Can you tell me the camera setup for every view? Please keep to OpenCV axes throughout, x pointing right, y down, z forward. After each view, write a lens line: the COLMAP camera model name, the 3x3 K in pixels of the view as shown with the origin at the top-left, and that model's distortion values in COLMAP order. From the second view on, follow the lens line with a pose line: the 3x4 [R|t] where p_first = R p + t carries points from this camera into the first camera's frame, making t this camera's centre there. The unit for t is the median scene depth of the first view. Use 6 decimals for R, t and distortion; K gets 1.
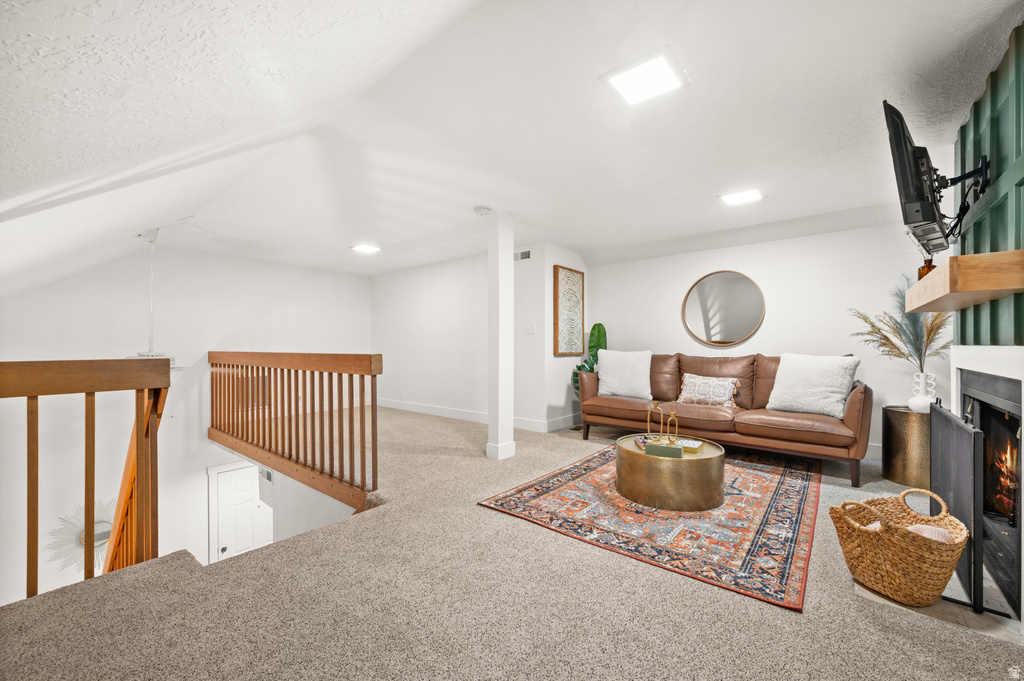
lens RADIAL K [[417.3, 0, 509.4], [0, 417.3, 345.7], [0, 0, 1]] dist [-0.001521, -0.000509]
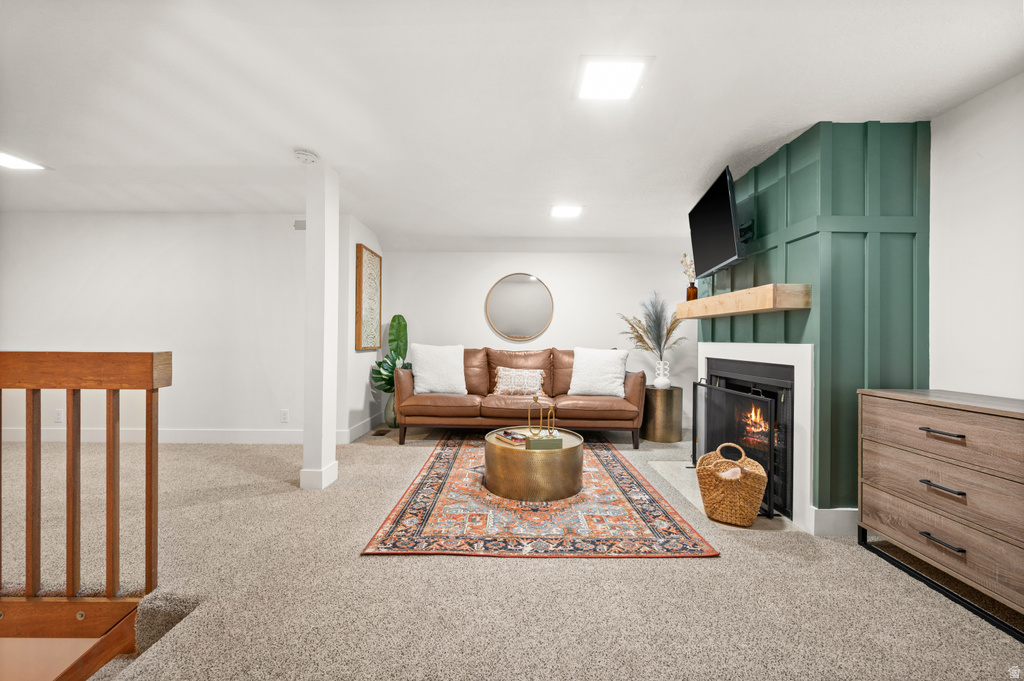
lens RADIAL K [[417.3, 0, 515.2], [0, 417.3, 338.5], [0, 0, 1]] dist [-0.001521, -0.000509]
pose [[0.761577, 0.010090, 0.647996, -0.321033], [-0.010252, 0.999941, -0.003522, -0.001506], [-0.647993, -0.003961, 0.761636, 0.244921]]
